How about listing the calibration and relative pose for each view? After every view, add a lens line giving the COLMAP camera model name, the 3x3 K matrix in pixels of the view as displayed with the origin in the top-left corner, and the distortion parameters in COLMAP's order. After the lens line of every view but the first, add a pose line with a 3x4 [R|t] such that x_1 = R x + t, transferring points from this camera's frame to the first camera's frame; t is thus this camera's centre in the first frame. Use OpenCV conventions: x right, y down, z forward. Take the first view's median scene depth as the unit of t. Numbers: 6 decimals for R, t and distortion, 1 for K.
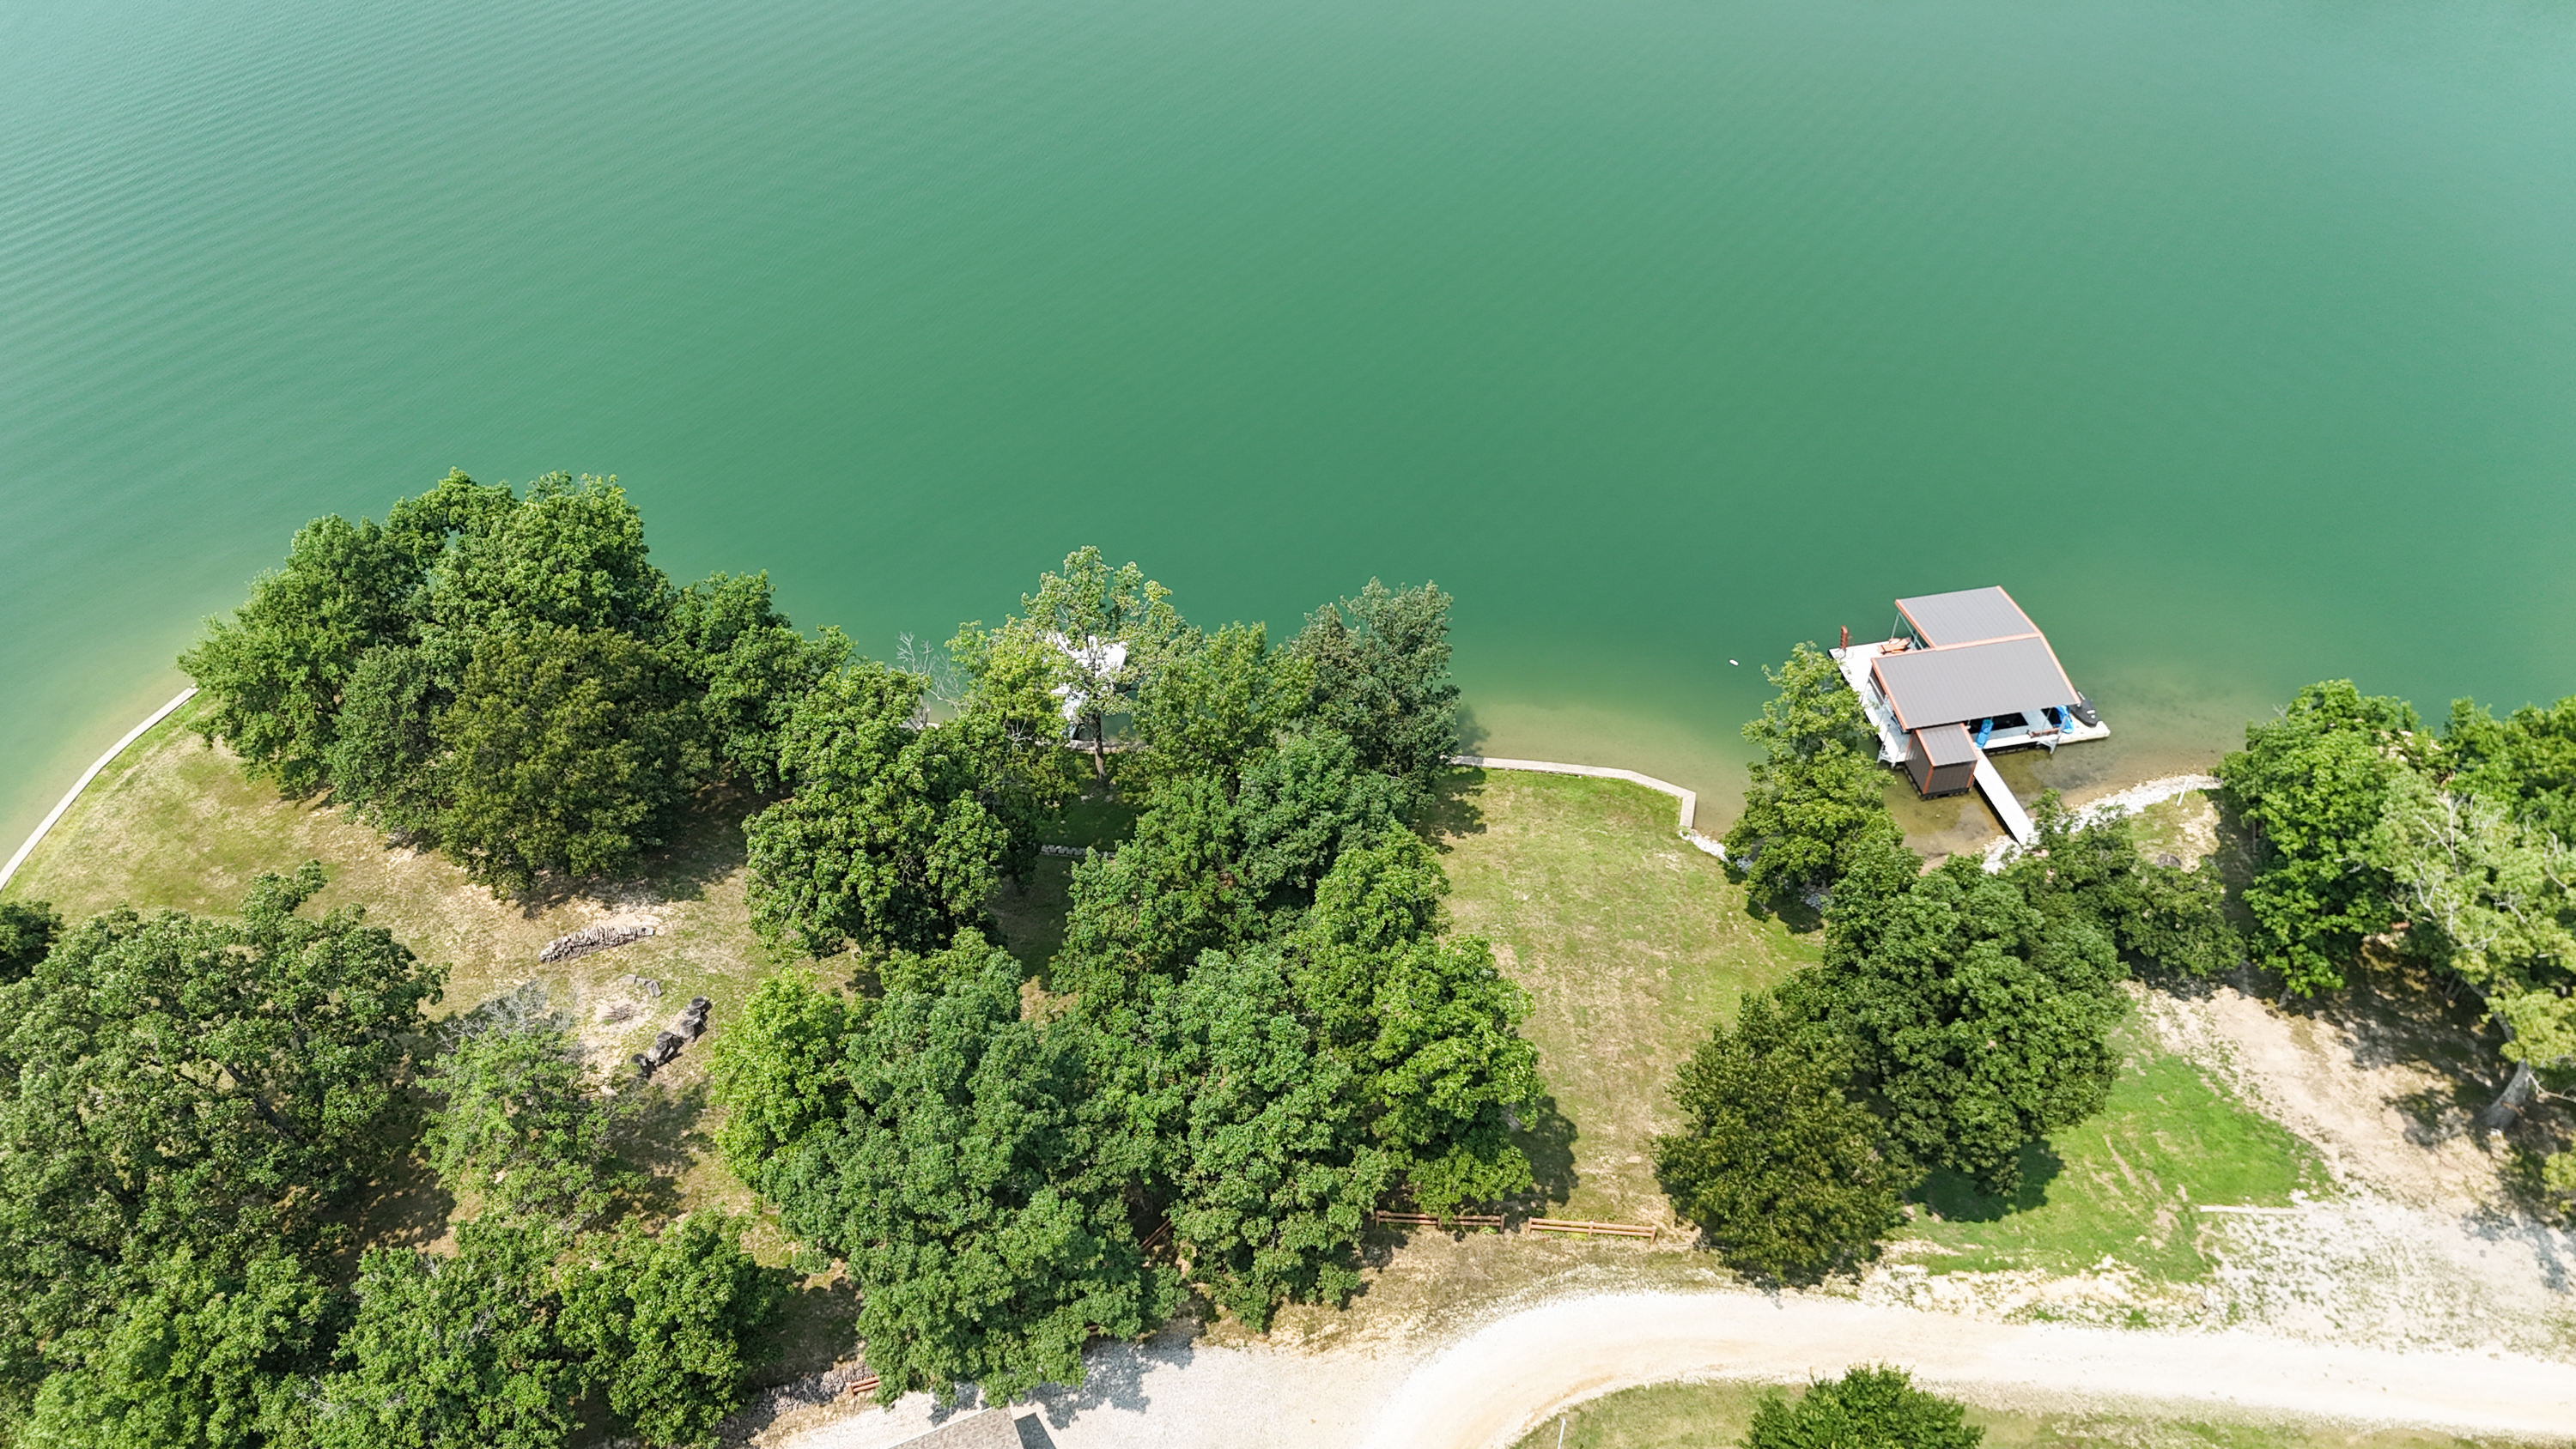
lens RADIAL K [[1884.2, 0, 1286.8], [0, 1884.2, 756.3], [0, 0, 1]] dist [0.049523, -0.054735]
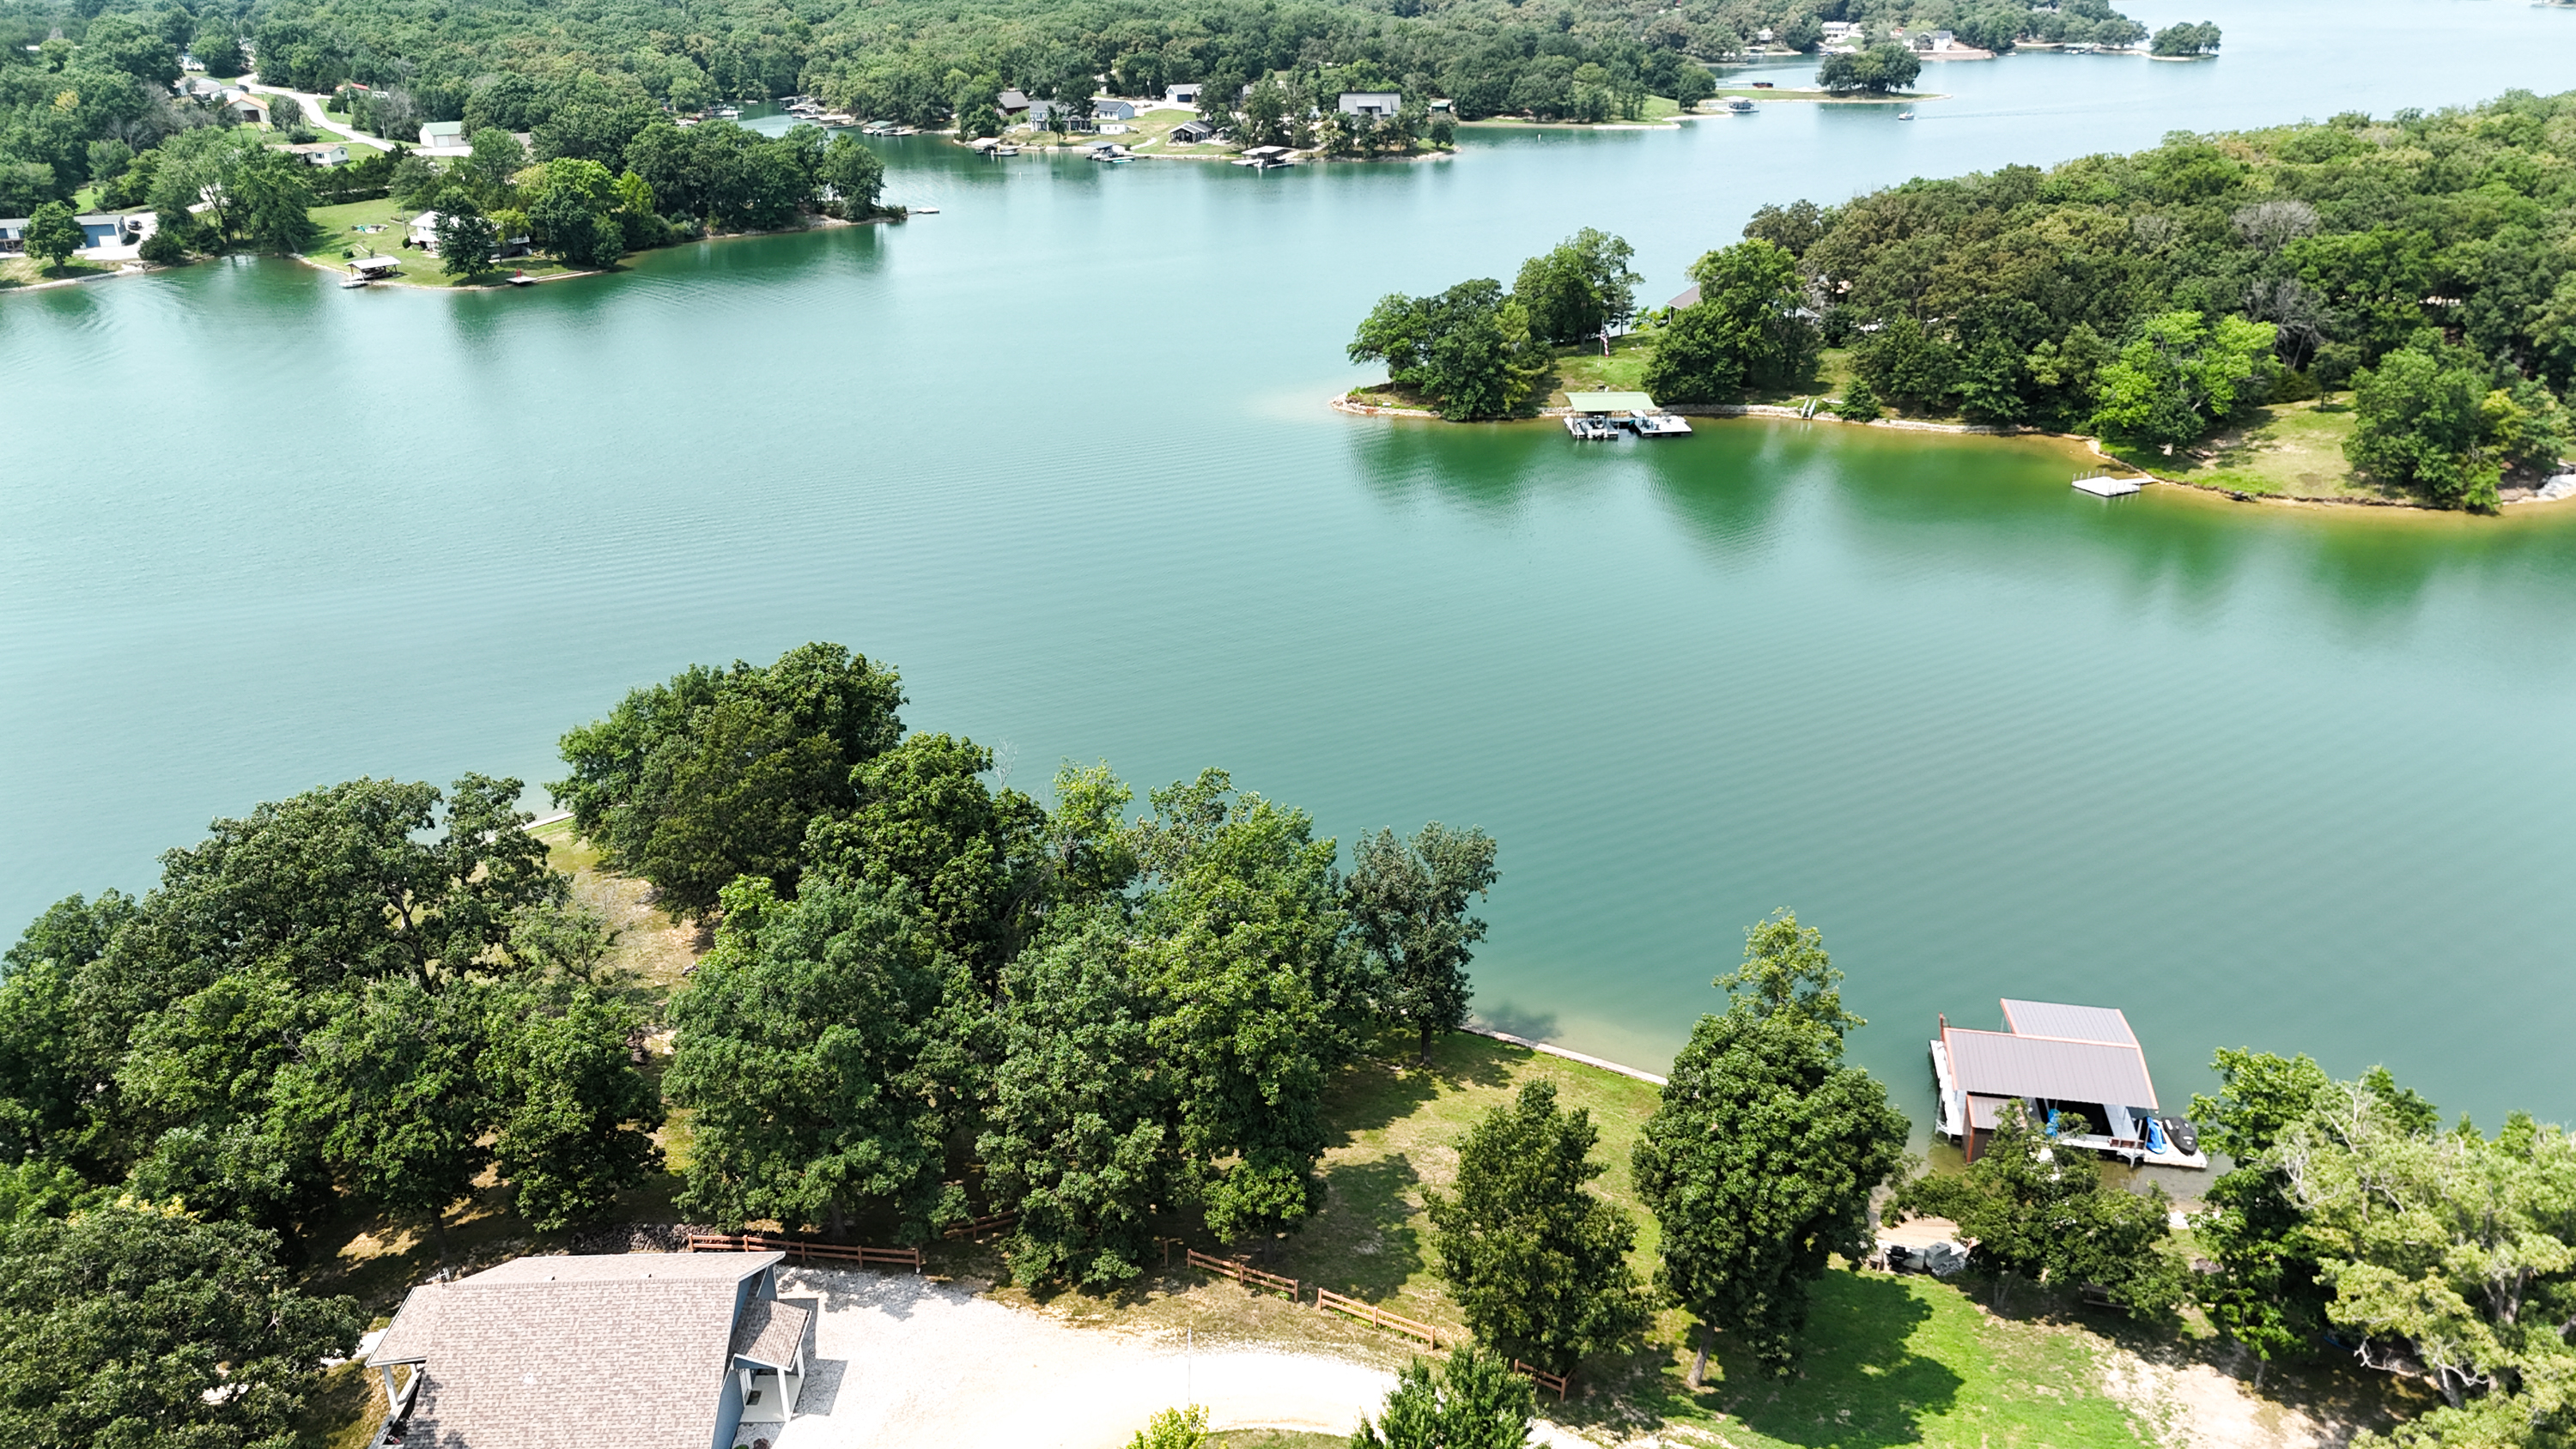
lens RADIAL K [[1884.2, 0, 1286.8], [0, 1884.2, 756.3], [0, 0, 1]] dist [0.049523, -0.054735]
pose [[0.929544, 0.149157, -0.337196, 0.355177], [-0.263353, 0.908646, -0.324048, 0.272001], [0.258057, 0.390018, 0.883907, -0.030265]]
